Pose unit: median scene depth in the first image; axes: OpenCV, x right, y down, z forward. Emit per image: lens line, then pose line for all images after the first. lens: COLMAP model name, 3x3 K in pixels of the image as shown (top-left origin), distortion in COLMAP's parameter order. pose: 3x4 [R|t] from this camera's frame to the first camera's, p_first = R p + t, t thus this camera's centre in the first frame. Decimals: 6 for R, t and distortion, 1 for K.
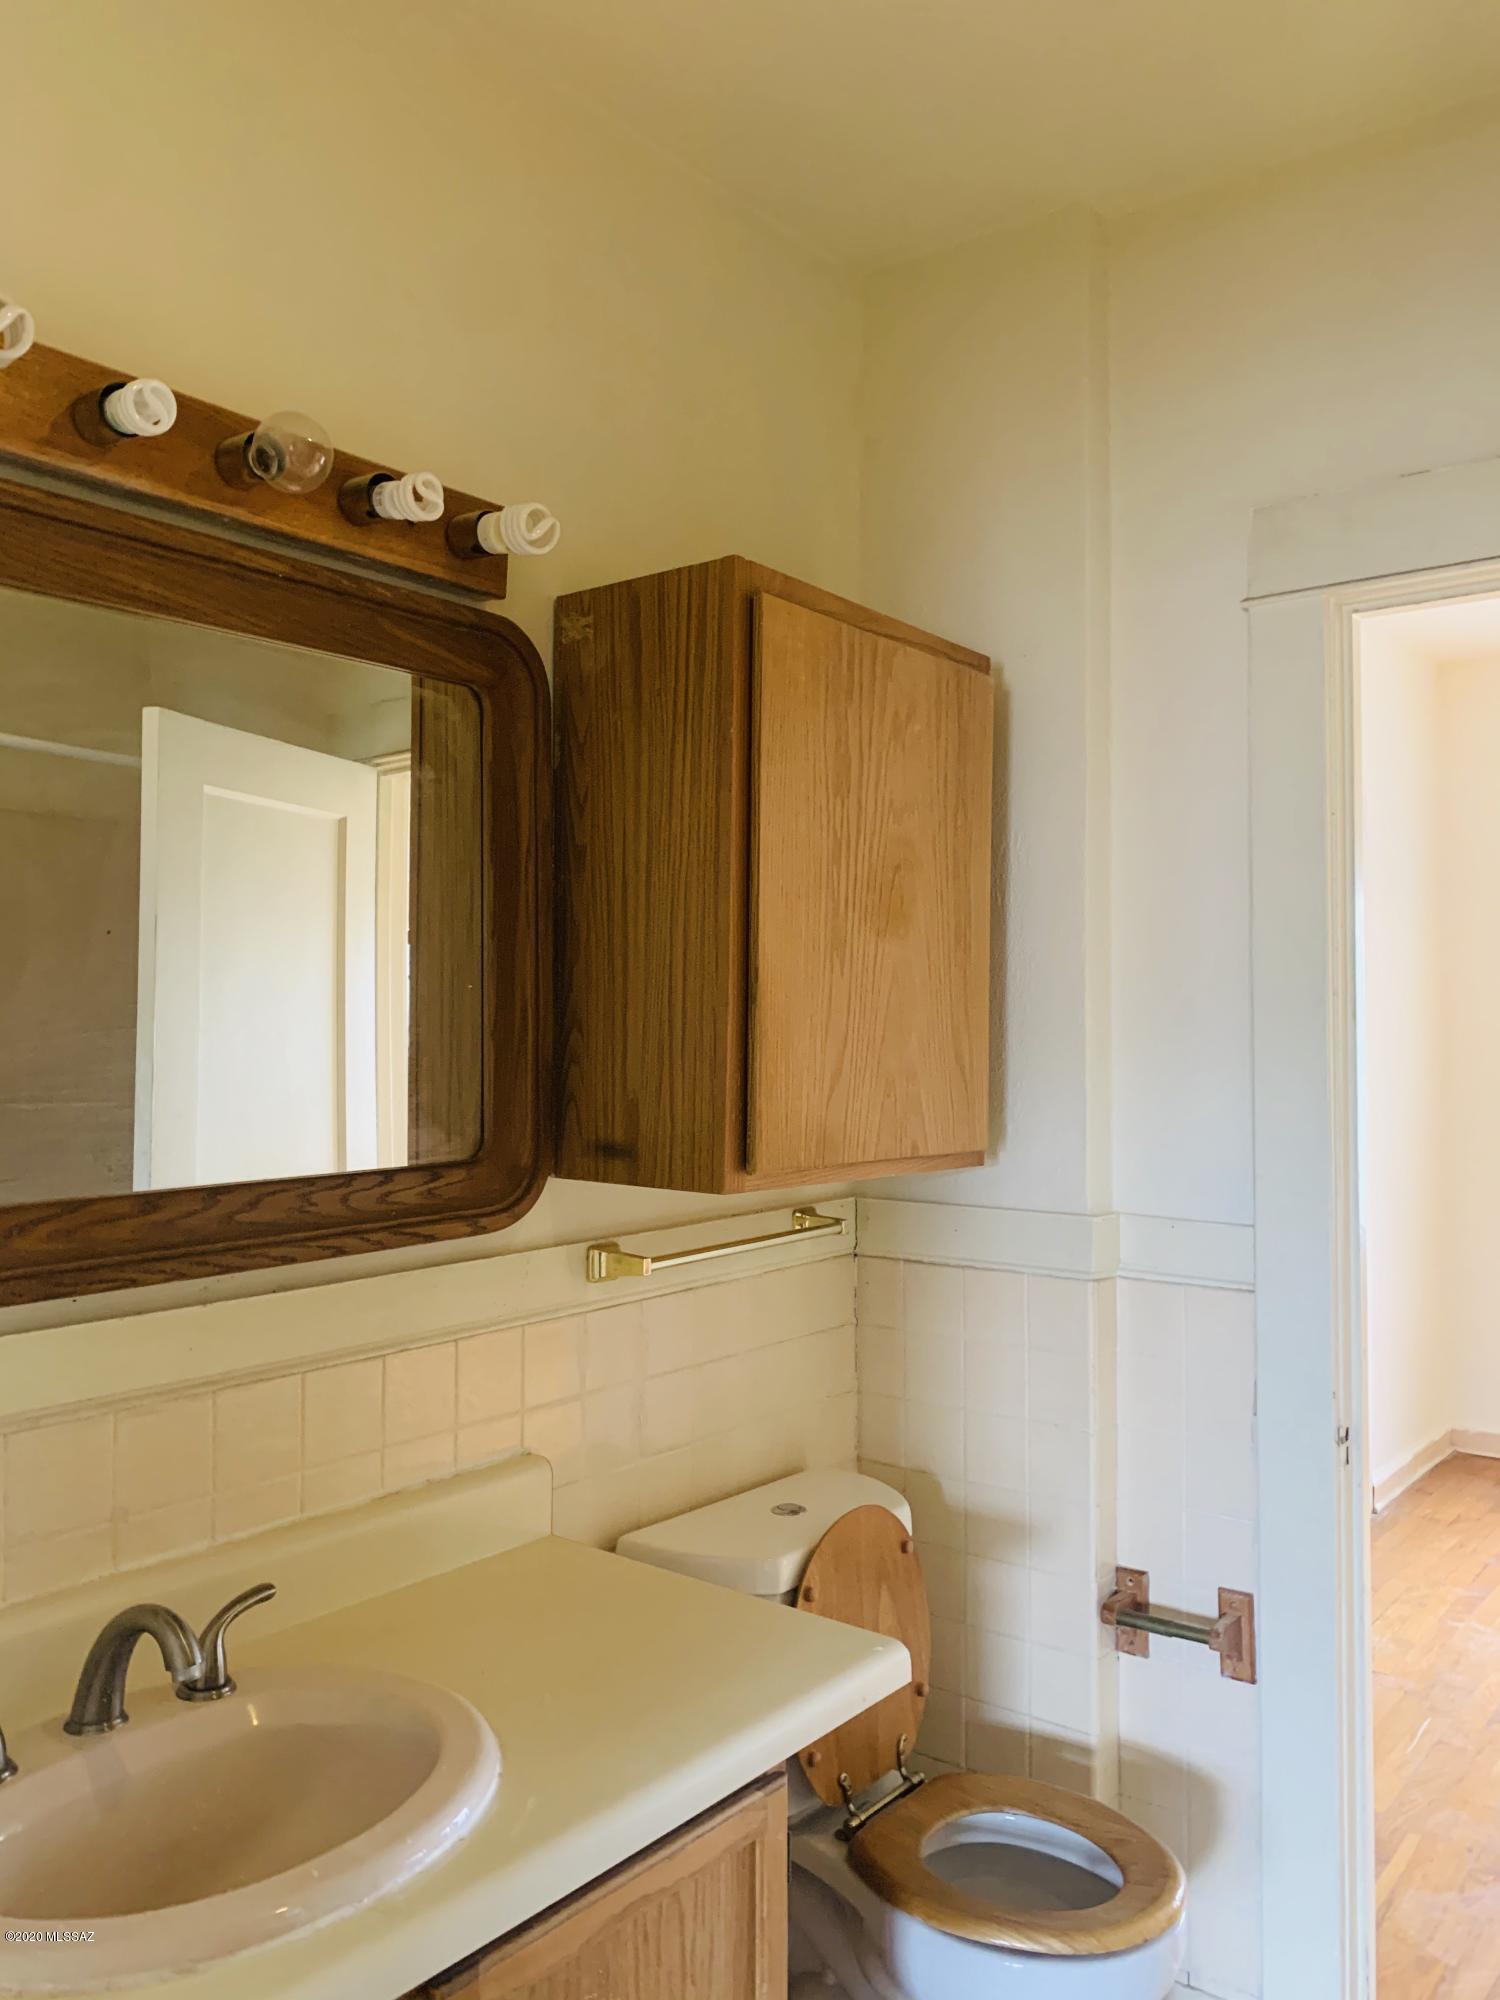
lens RADIAL K [[1528.4, 0, 742.7], [0, 1528.4, 1006.6], [0, 0, 1]] dist [0.040471, -0.038229]
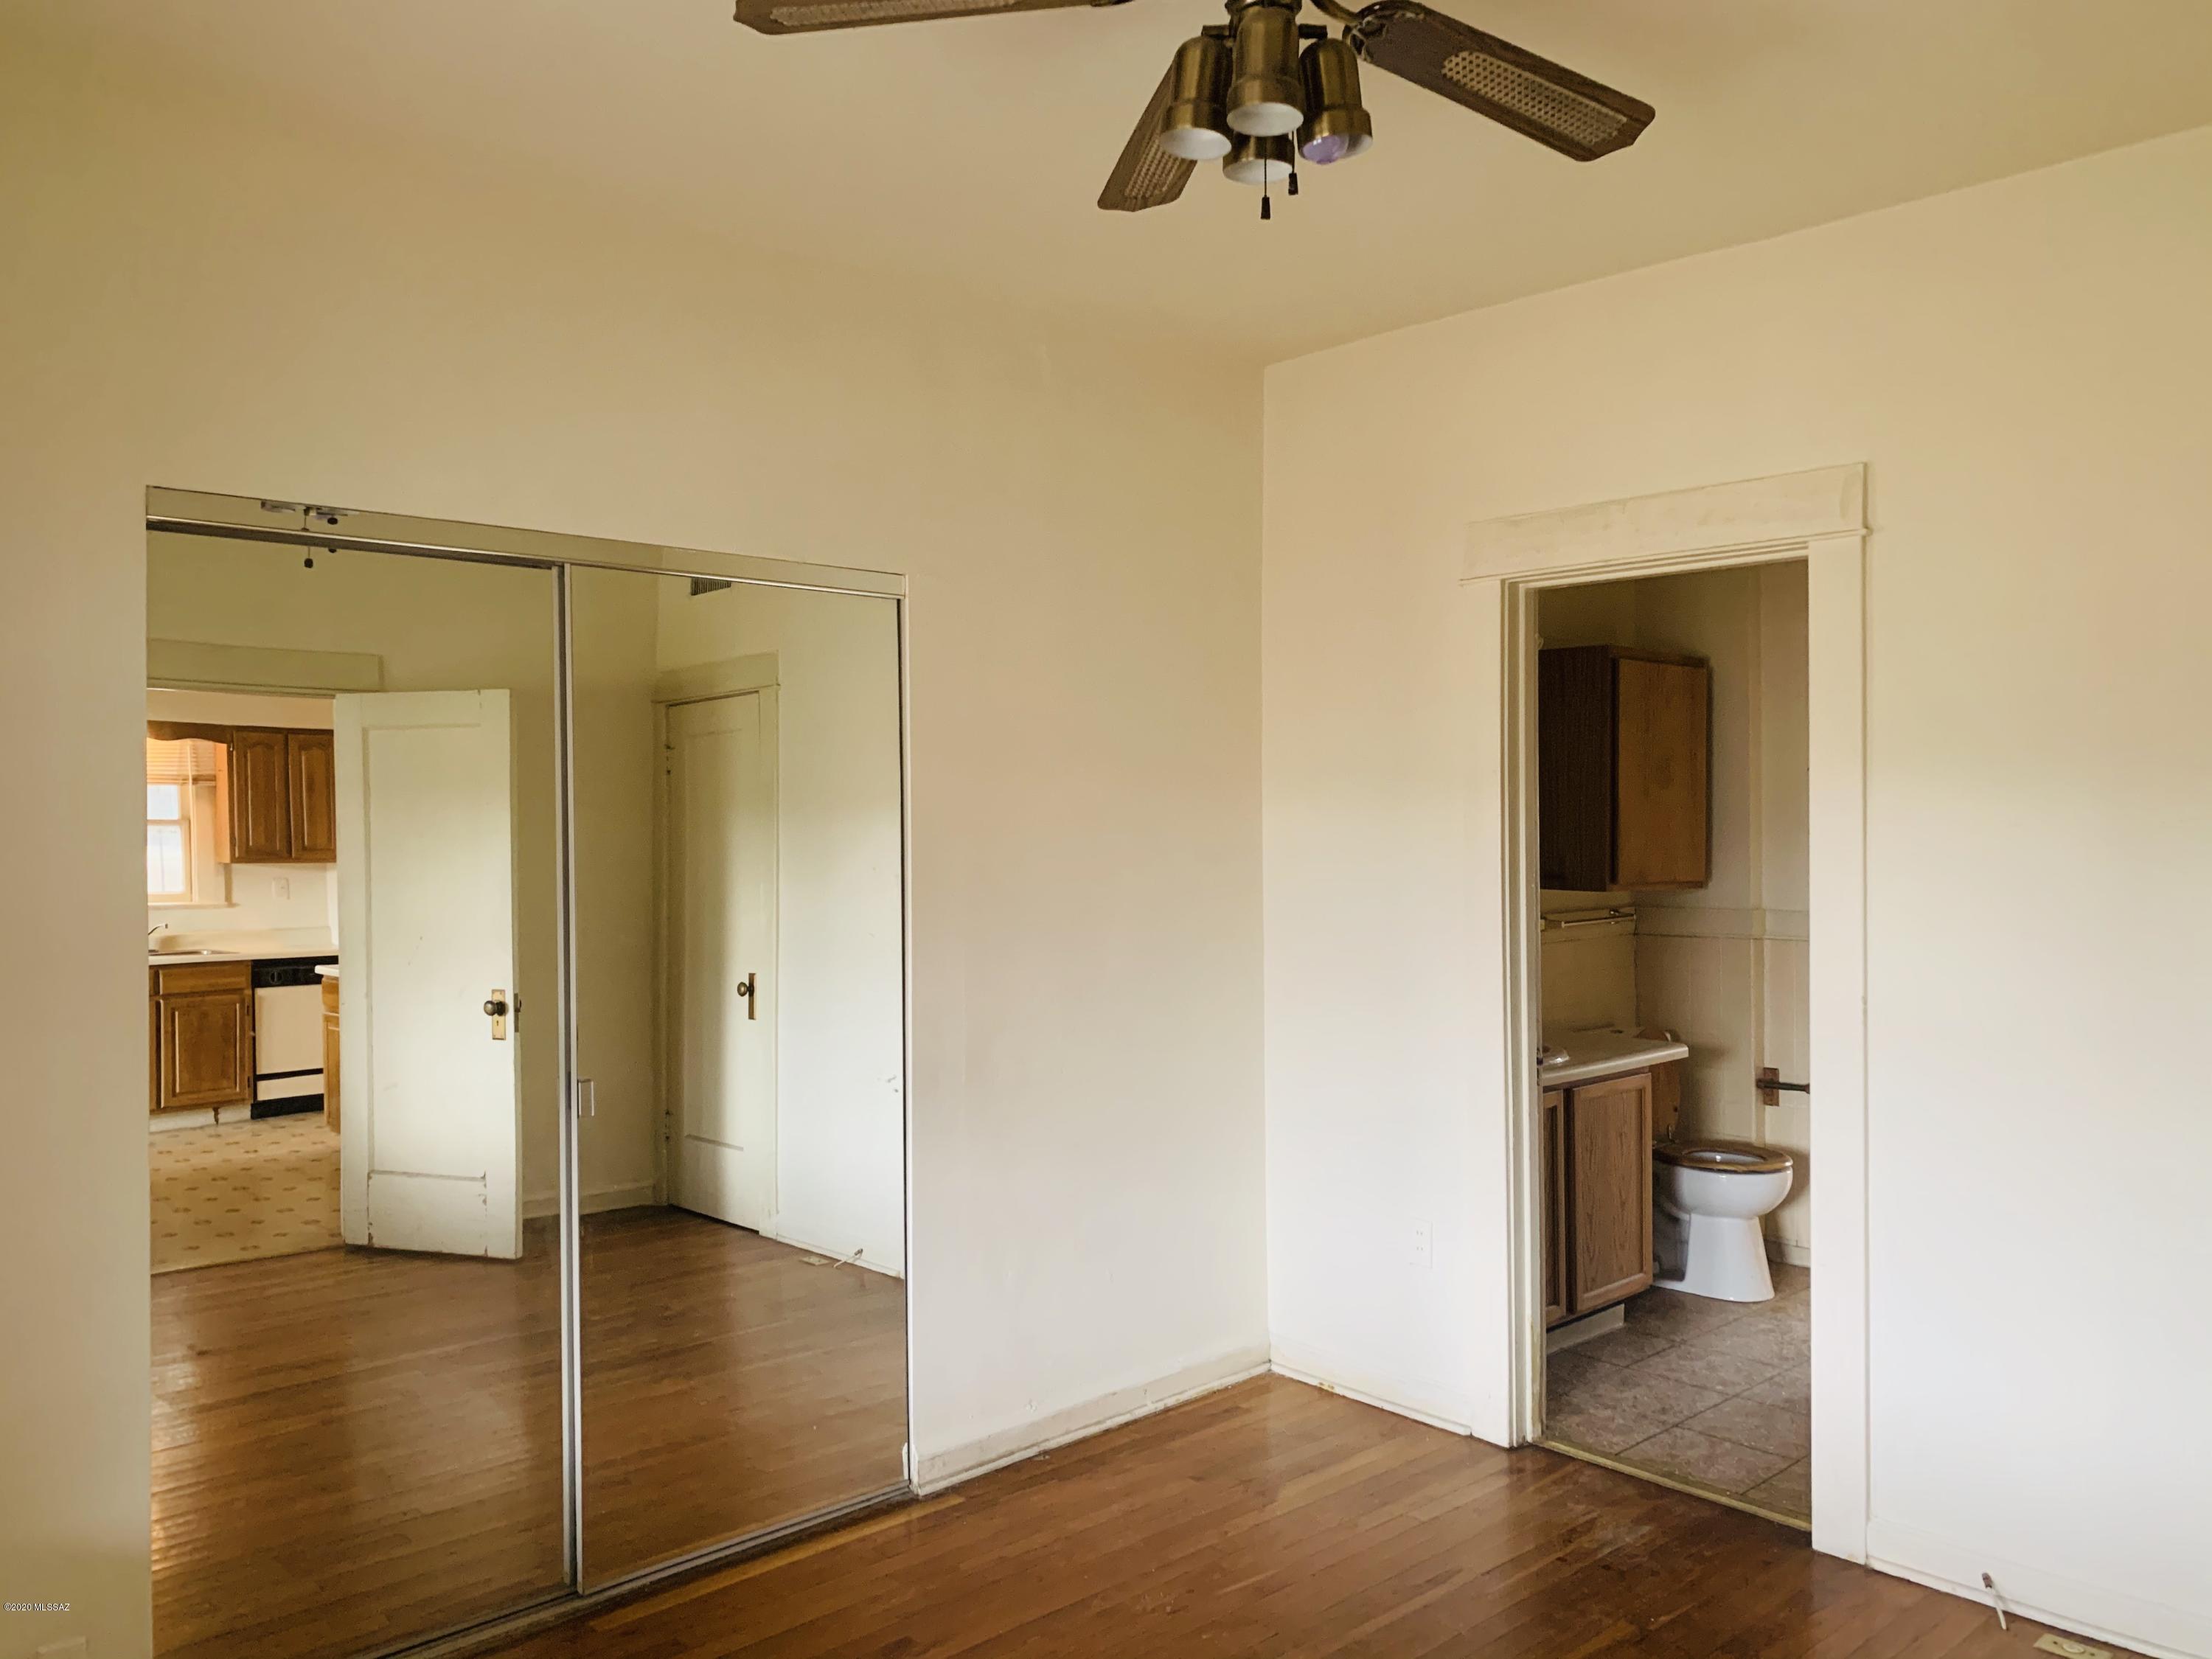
lens RADIAL K [[1690.4, 0, 1119.2], [0, 1690.4, 819.7], [0, 0, 1]] dist [0.040471, -0.038229]
pose [[0.991280, -0.002335, -0.131750, -0.364844], [0.005400, 0.999723, 0.022916, -0.058191], [0.131660, -0.023428, 0.991018, -1.585383]]
